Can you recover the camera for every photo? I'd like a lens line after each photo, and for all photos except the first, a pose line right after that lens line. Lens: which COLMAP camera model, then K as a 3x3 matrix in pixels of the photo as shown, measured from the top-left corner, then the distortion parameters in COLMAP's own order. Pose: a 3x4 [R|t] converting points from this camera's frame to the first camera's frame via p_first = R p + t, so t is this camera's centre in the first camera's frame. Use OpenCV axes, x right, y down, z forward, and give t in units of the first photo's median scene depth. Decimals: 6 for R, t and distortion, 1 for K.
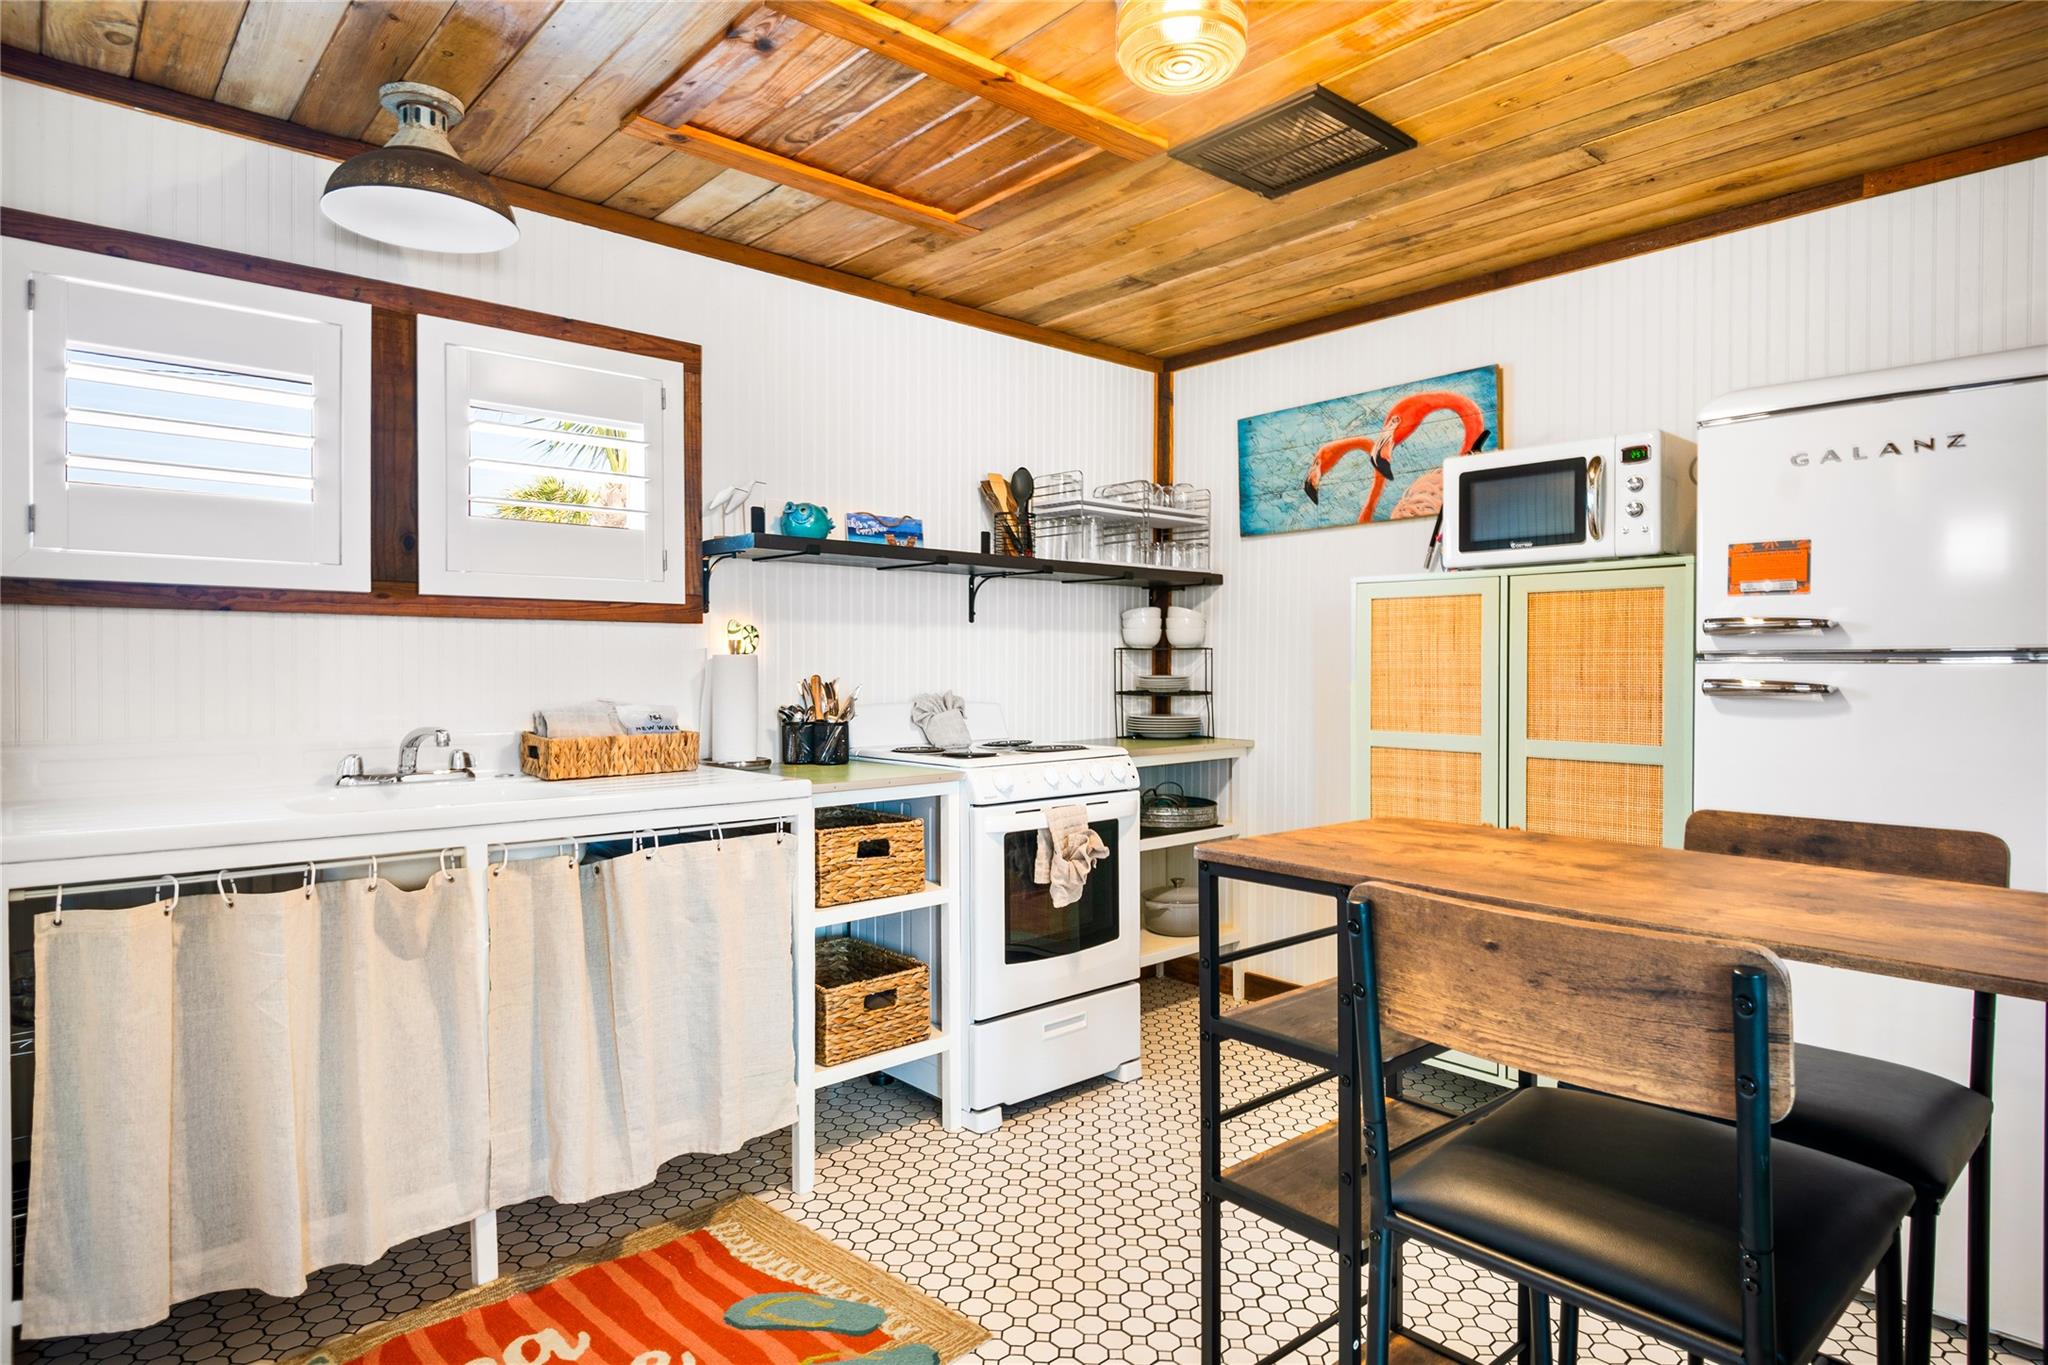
lens RADIAL K [[1134.4, 0, 1022.6], [0, 1134.4, 660.9], [0, 0, 1]] dist [0.029429, -0.036171]
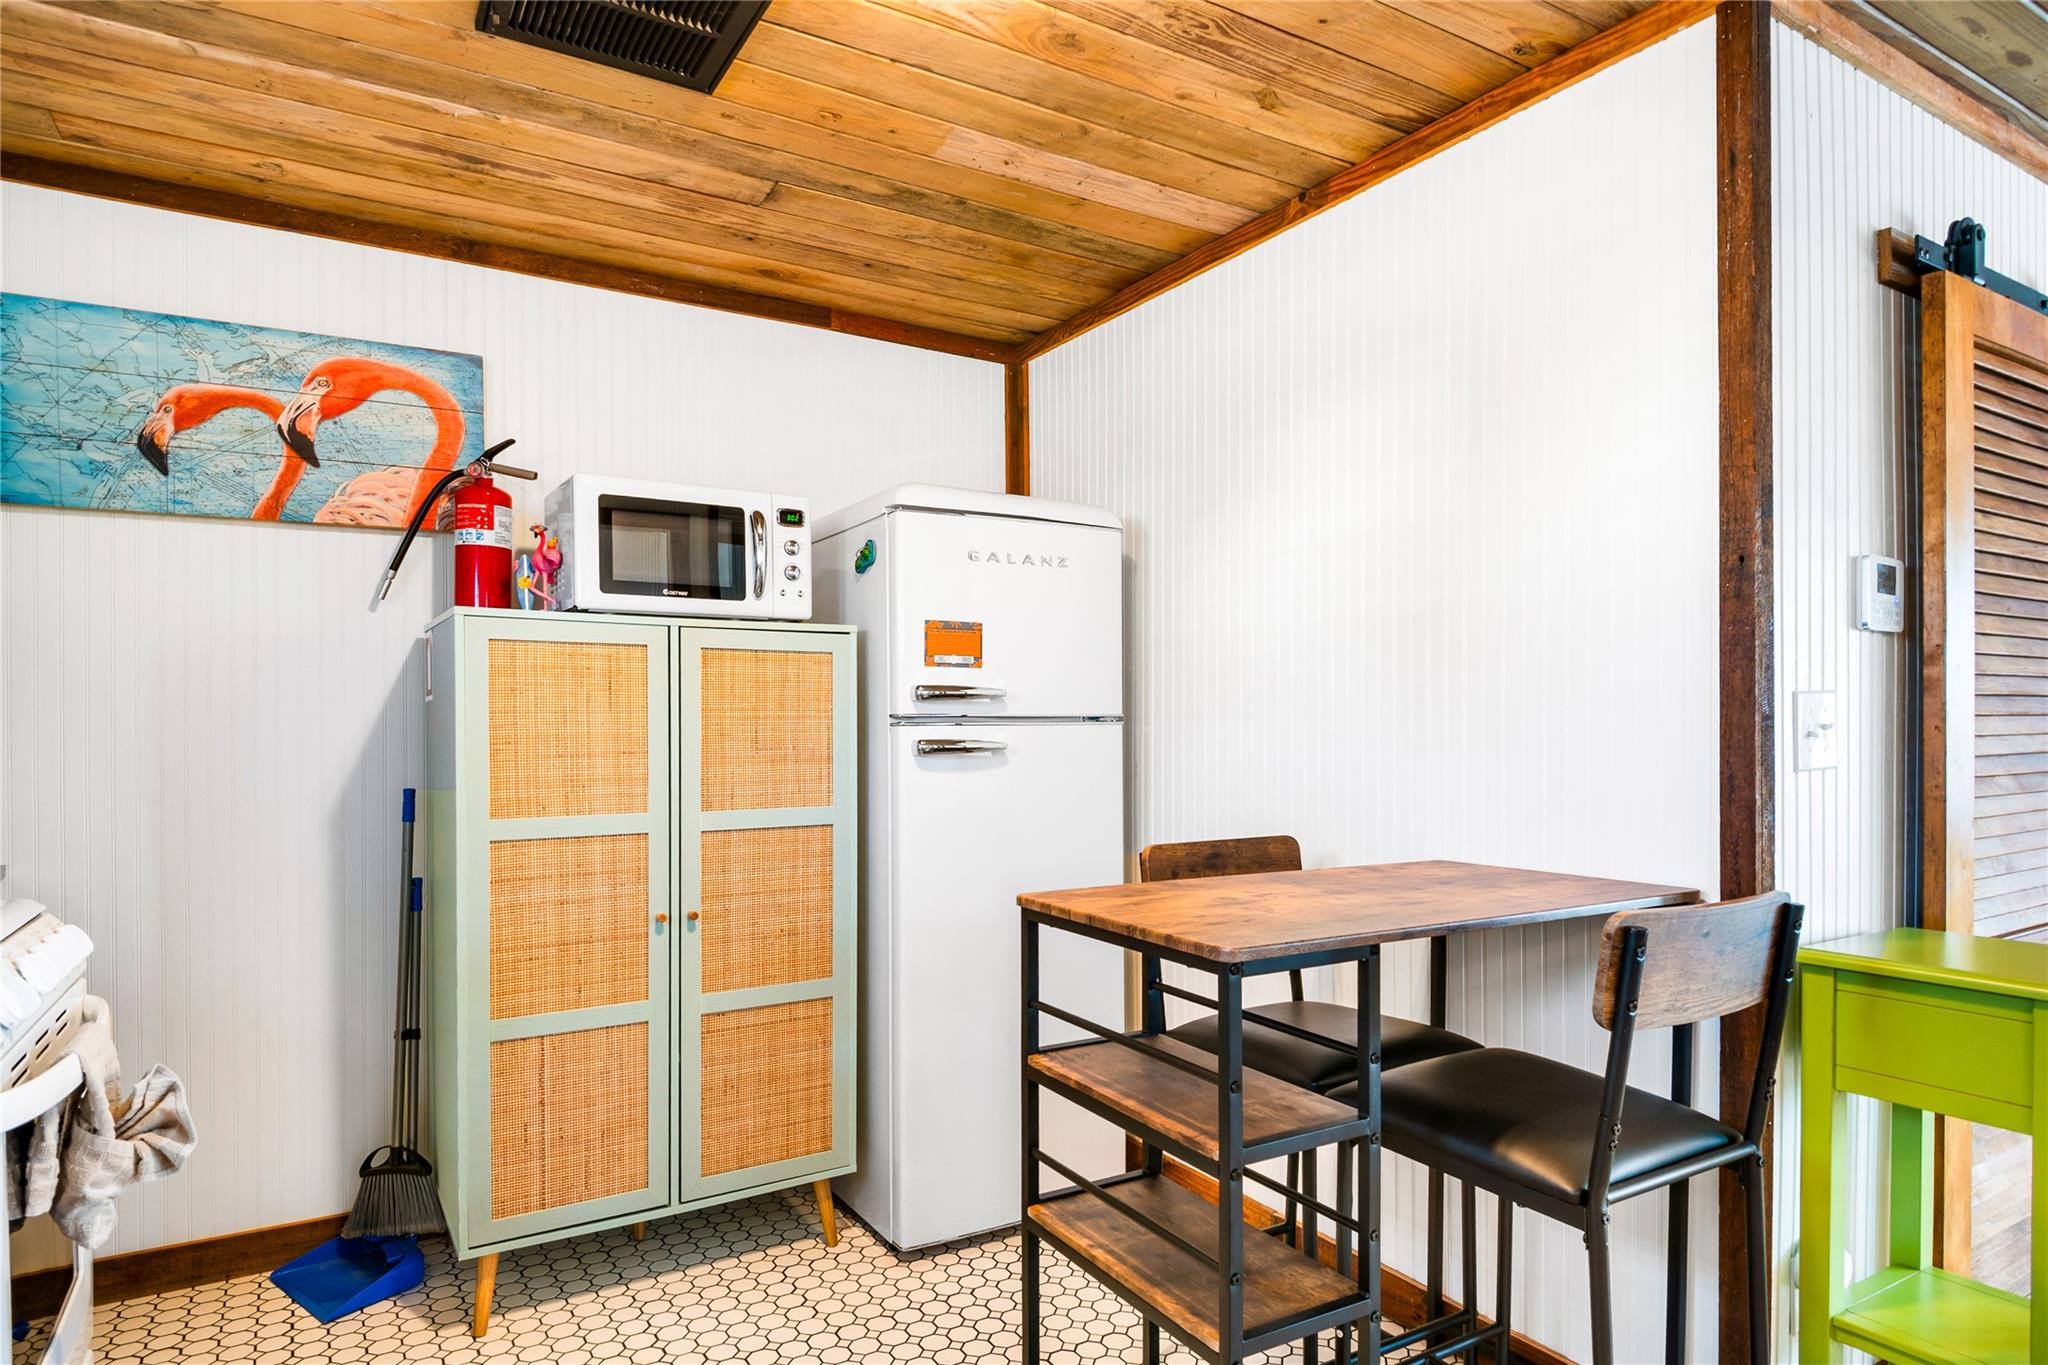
lens RADIAL K [[1159.2, 0, 1033.9], [0, 1159.2, 722.7], [0, 0, 1]] dist [0.035210, -0.040233]
pose [[0.184682, -0.001174, 0.982798, -0.371922], [-0.000057, 0.999999, 0.001205, -0.002054], [-0.982798, -0.000279, 0.184682, 0.527480]]
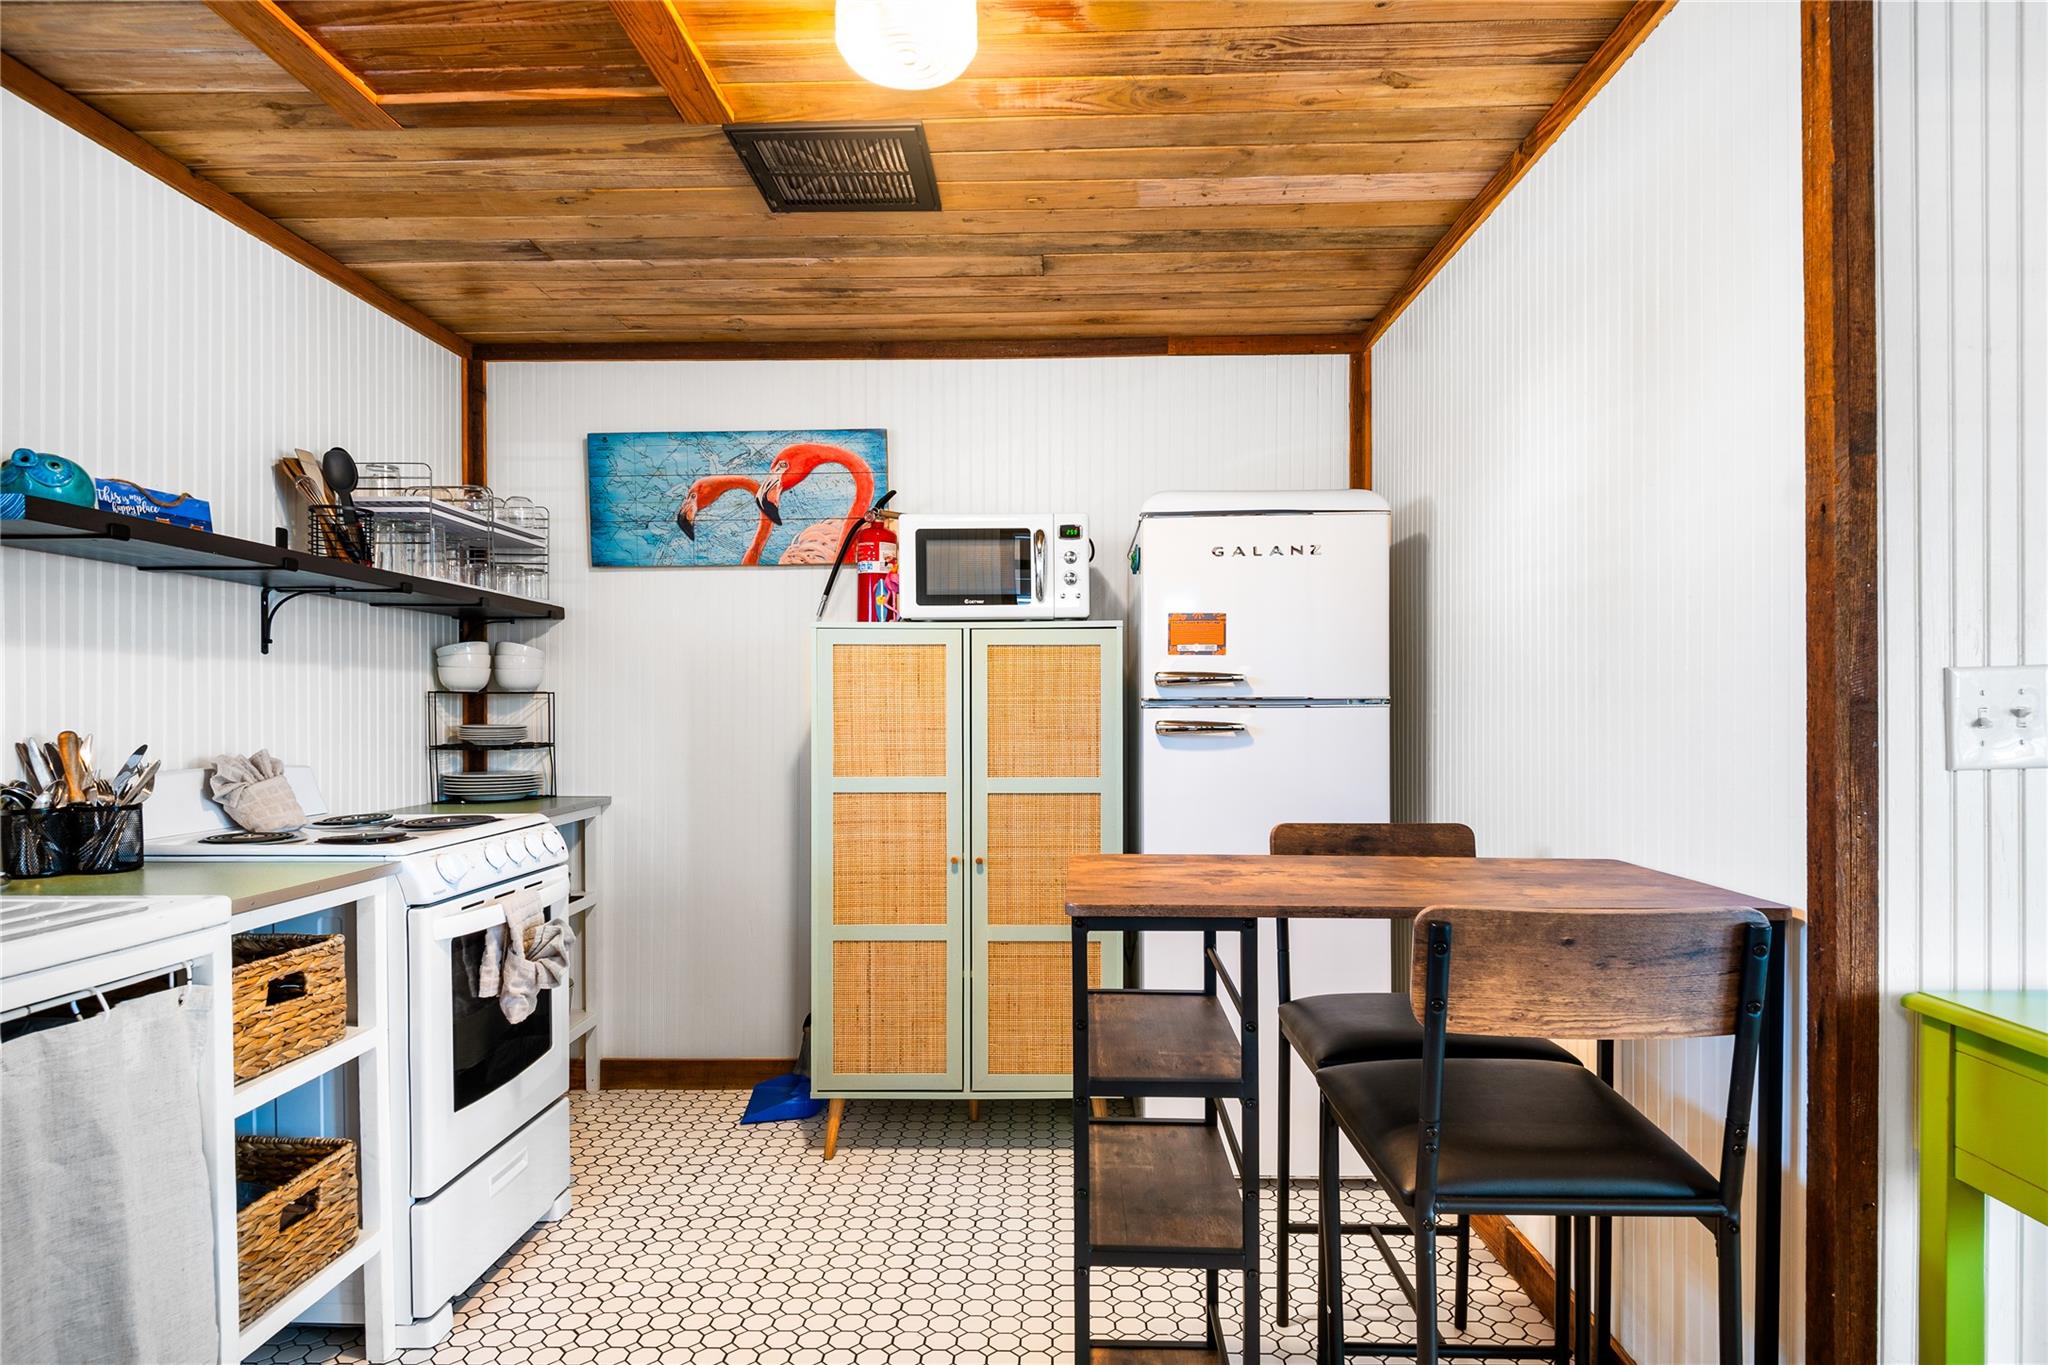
lens RADIAL K [[1124.3, 0, 1031.1], [0, 1124.3, 700.3], [0, 0, 1]] dist [0.051998, -0.061619]
pose [[0.684033, 0.001606, 0.729449, -0.298976], [0.001972, 0.999990, -0.004051, -0.001535], [-0.729448, 0.004210, 0.684023, 0.203384]]
